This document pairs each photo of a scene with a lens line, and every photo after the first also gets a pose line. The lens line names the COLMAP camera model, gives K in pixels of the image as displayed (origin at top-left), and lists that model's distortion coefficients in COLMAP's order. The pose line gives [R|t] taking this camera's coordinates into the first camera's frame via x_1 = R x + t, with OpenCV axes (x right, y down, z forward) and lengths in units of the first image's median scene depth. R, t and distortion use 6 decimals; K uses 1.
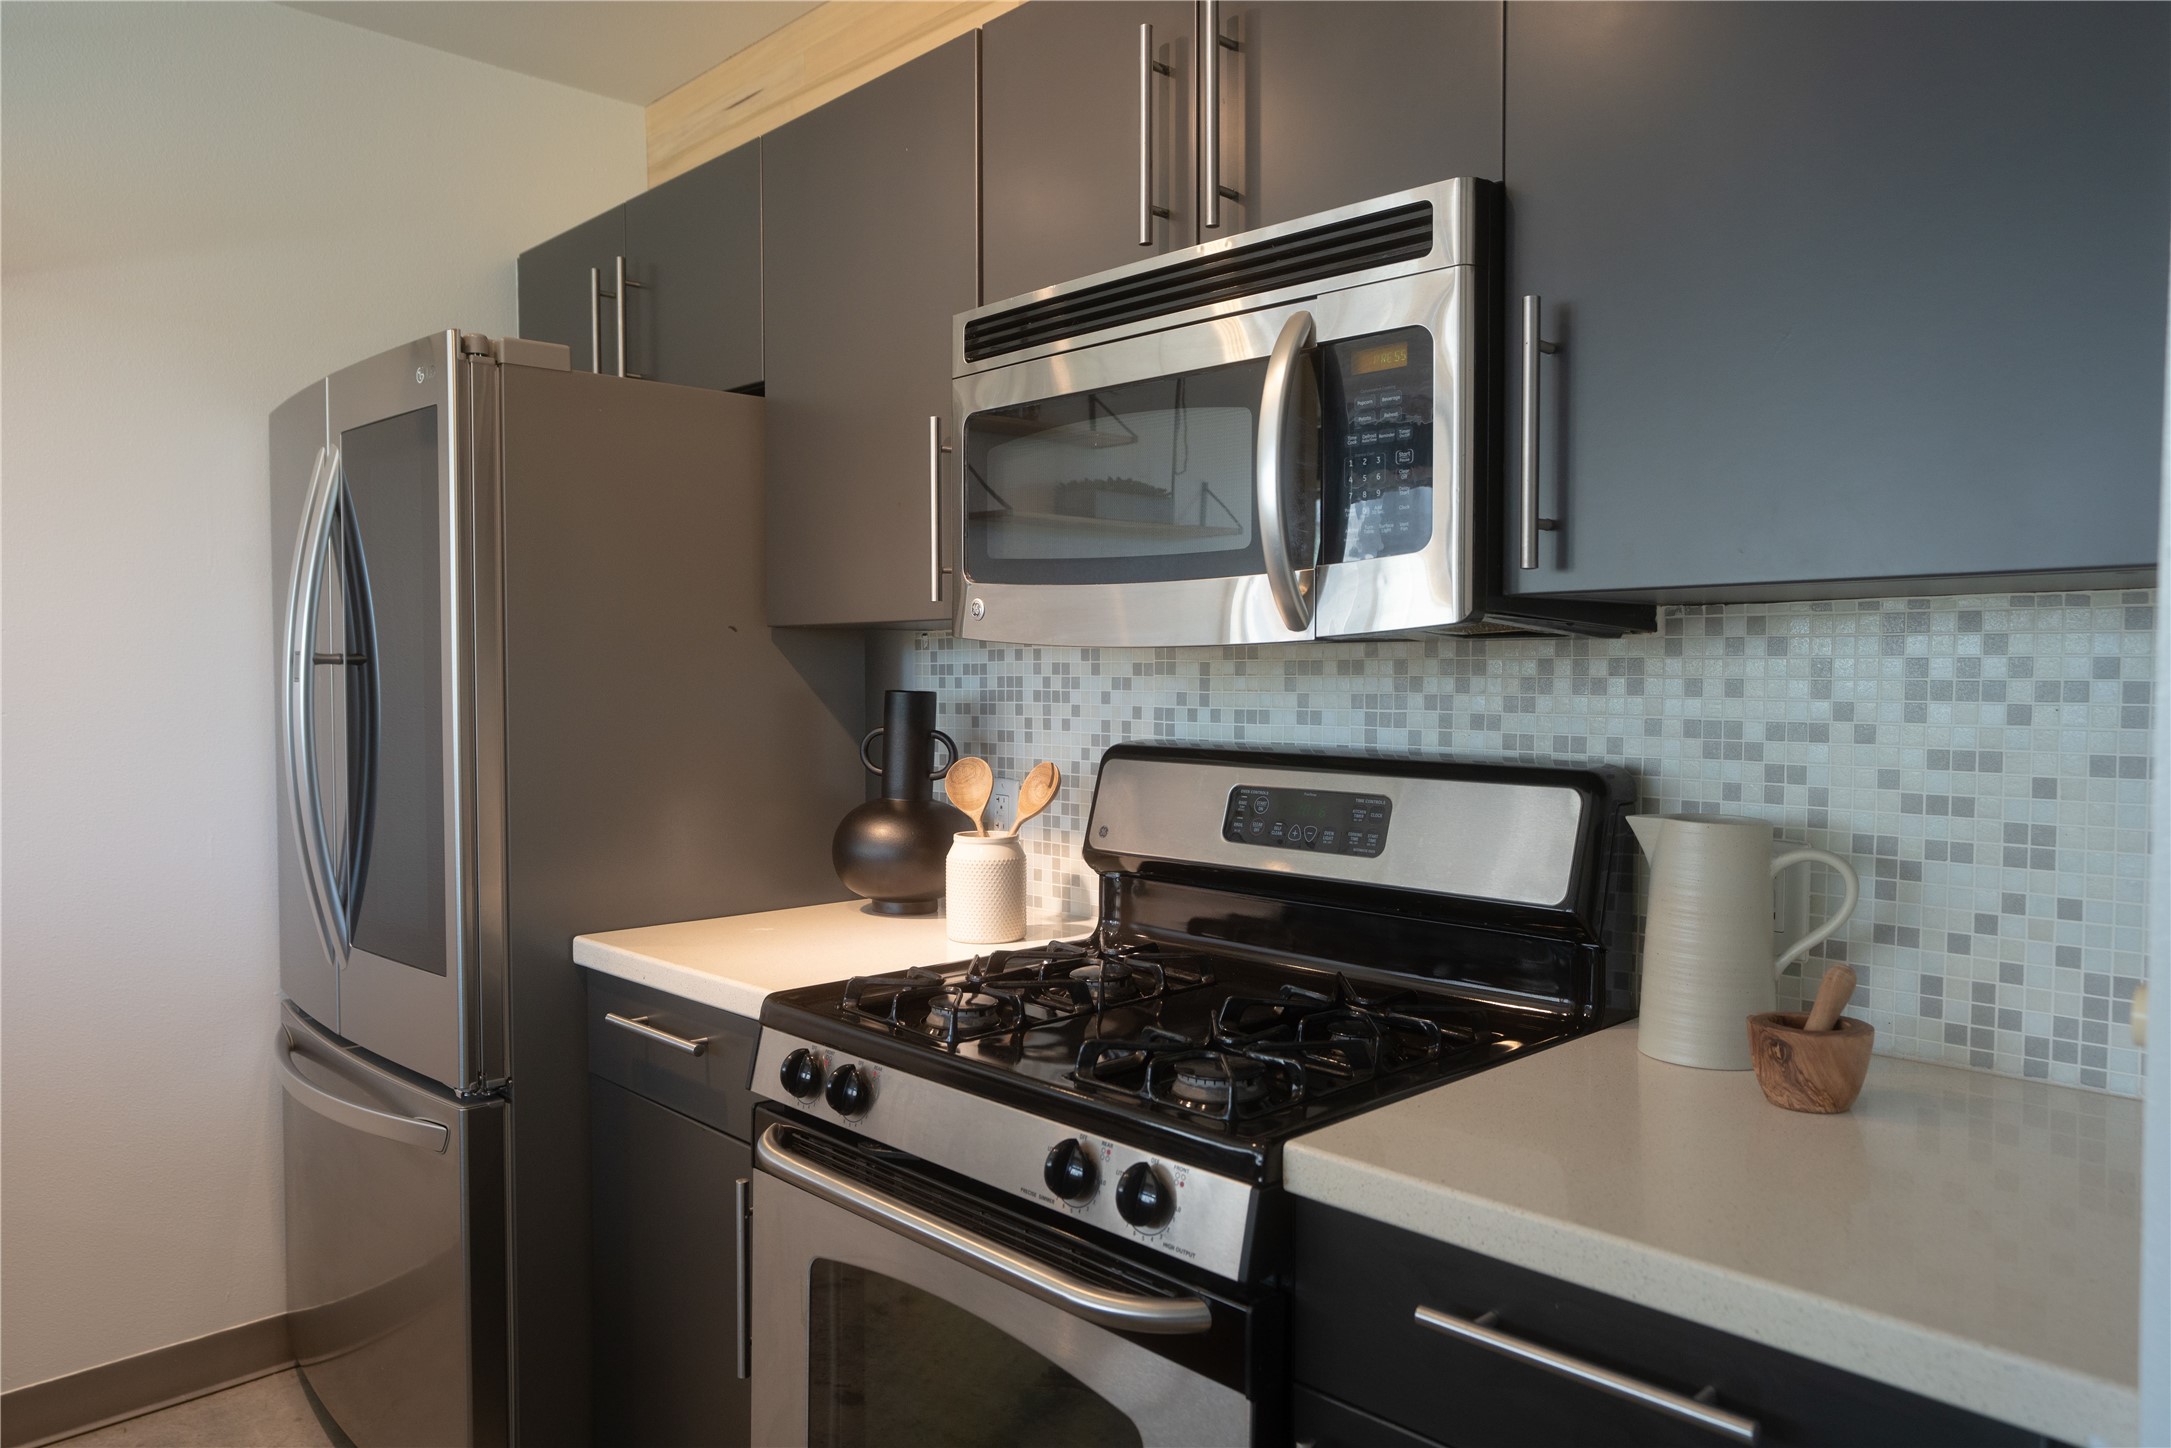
lens RADIAL K [[1488.0, 0, 1080.6], [0, 1488.0, 743.2], [0, 0, 1]] dist [0.004930, 0.002790]
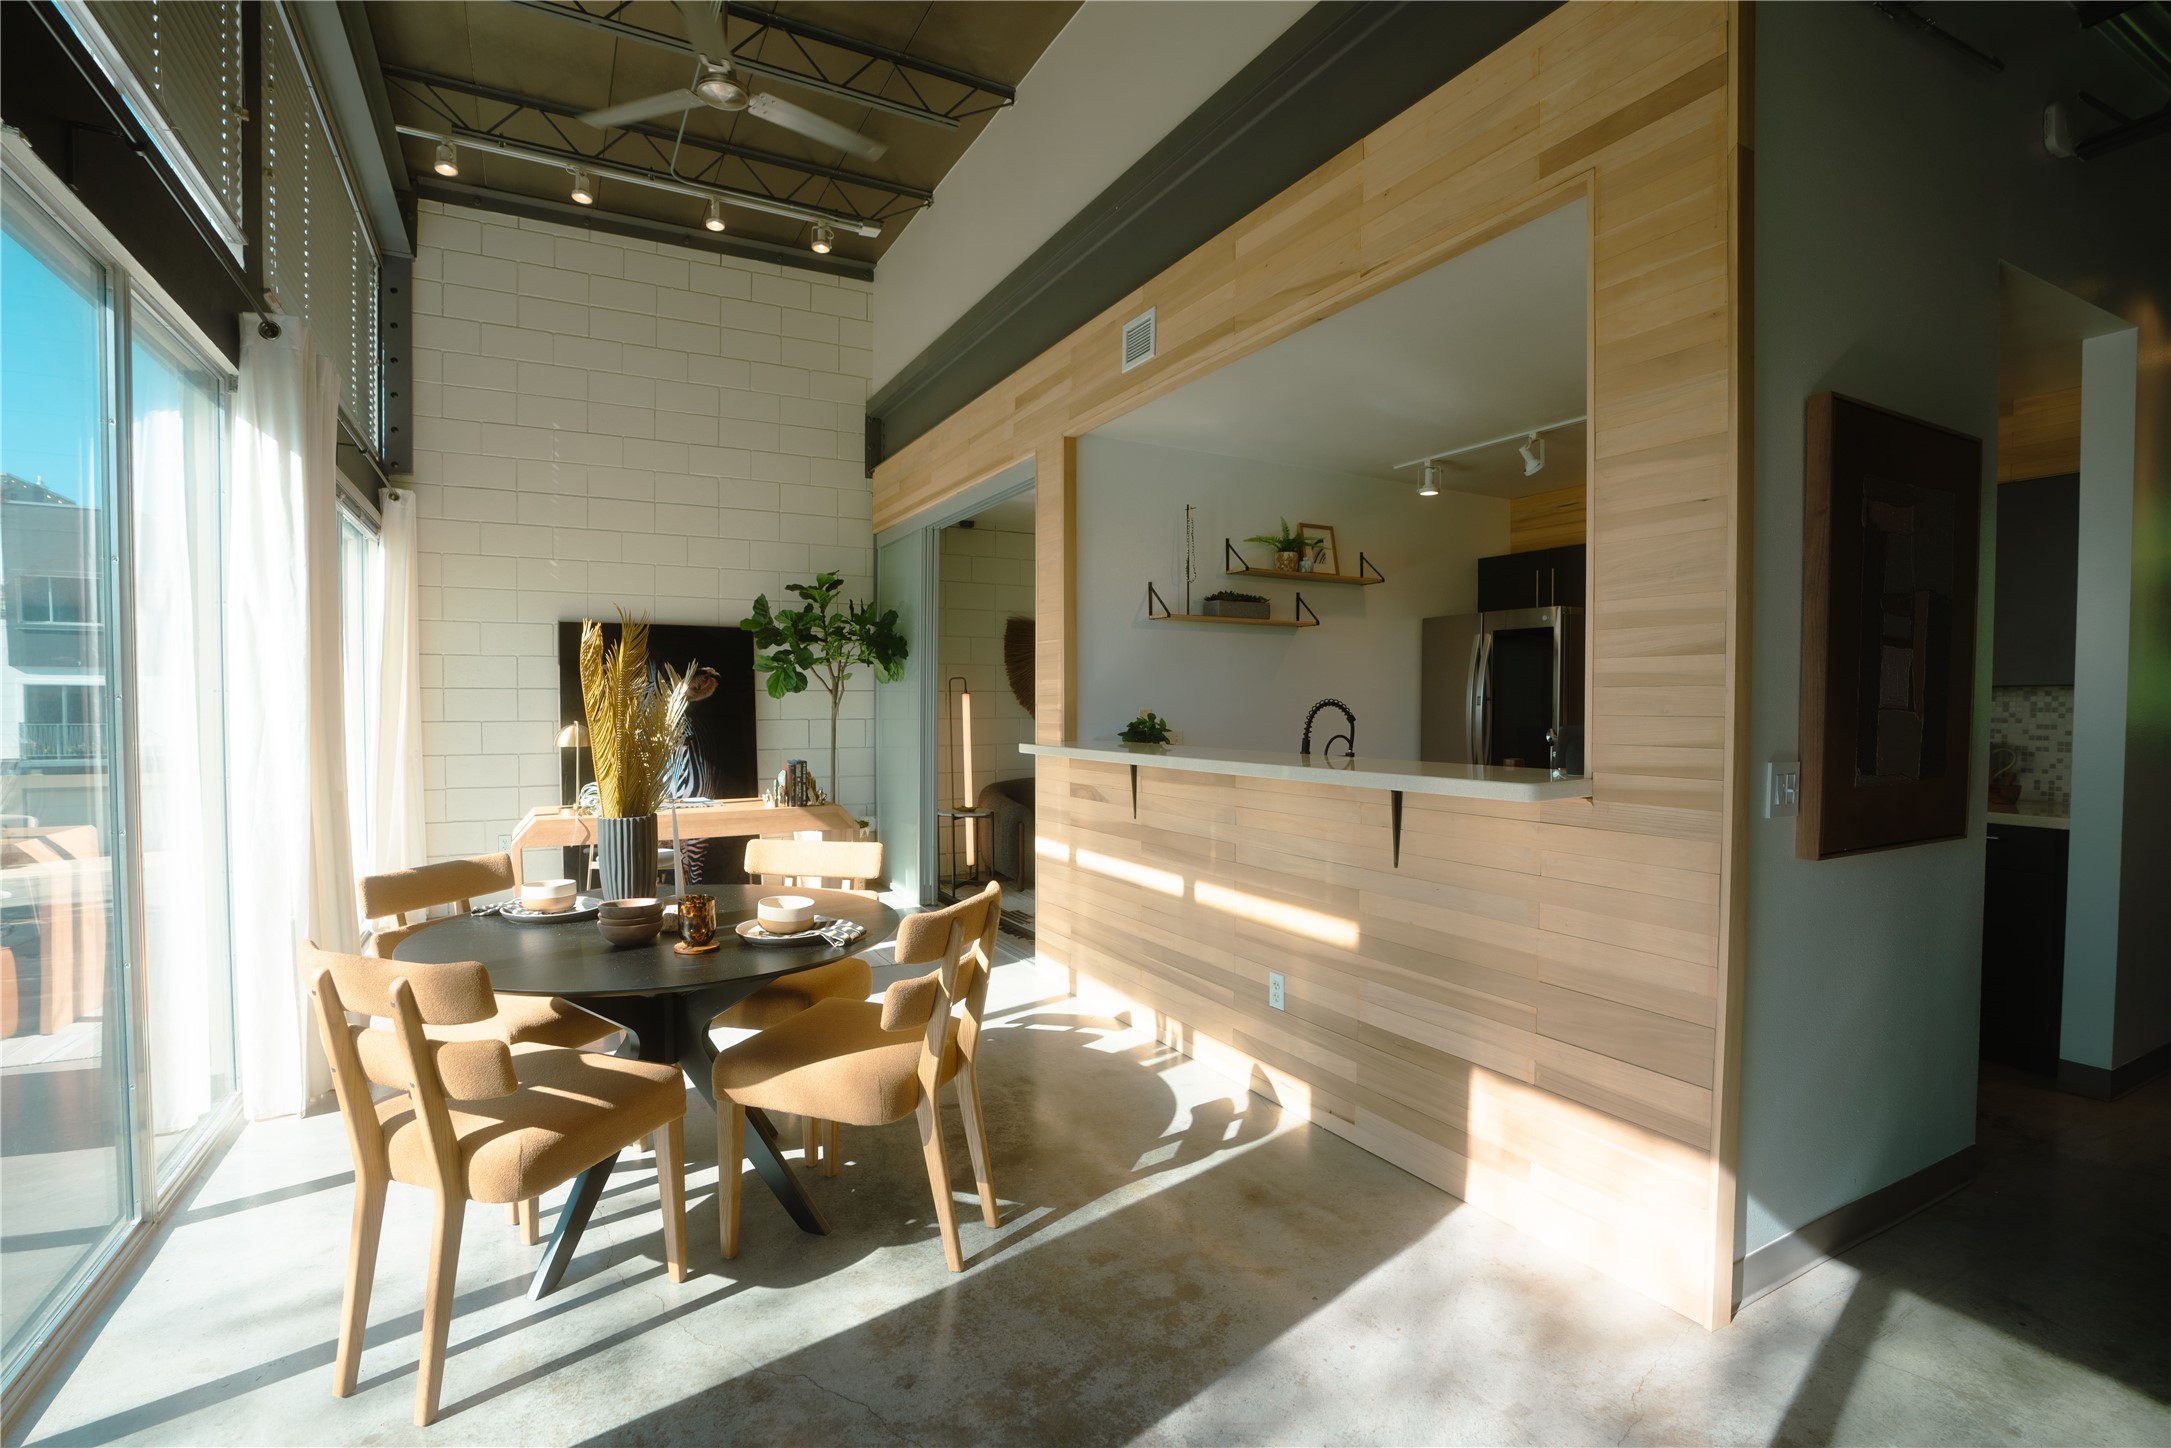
lens RADIAL K [[1019.9, 0, 1097.3], [0, 1019.9, 739.7], [0, 0, 1]] dist [-0.065428, 0.023315]
pose [[0.973453, 0.011810, -0.228580, -1.203301], [-0.014475, 0.999845, -0.009985, 0.100084], [0.228427, 0.013028, 0.973474, -1.998337]]
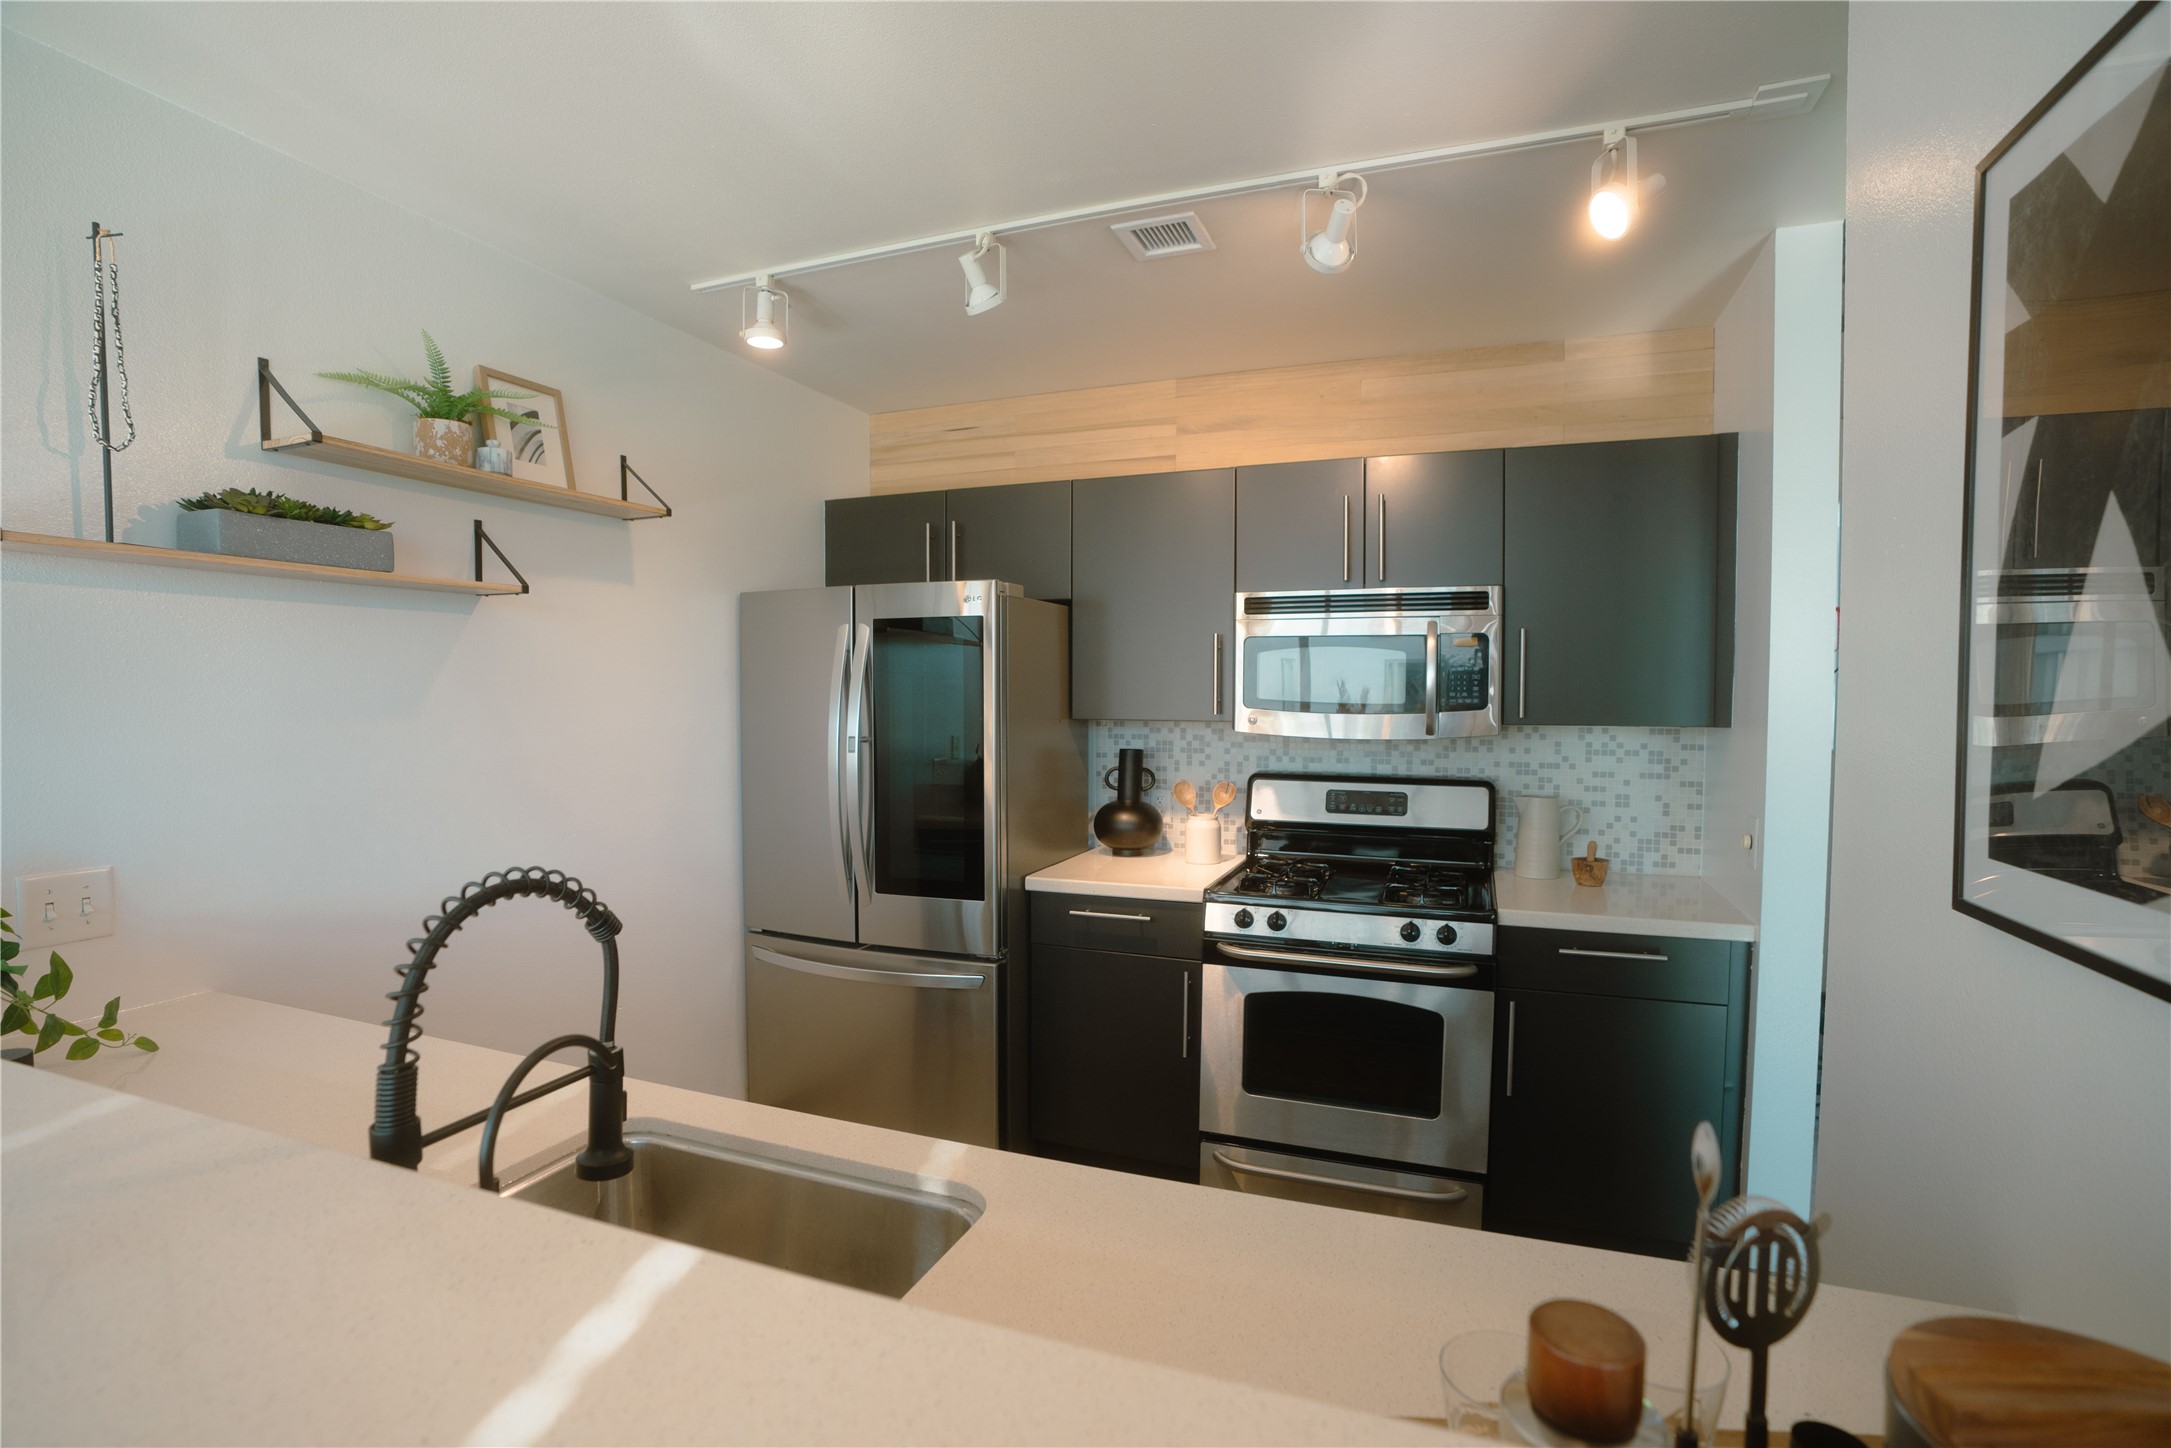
lens RADIAL K [[1019.9, 0, 1097.3], [0, 1019.9, 739.7], [0, 0, 1]] dist [-0.065428, 0.023315]
pose [[0.895624, -0.019570, 0.444381, -1.170948], [0.019062, 0.999803, 0.005612, -0.084519], [-0.444403, 0.003445, 0.895821, -0.385550]]
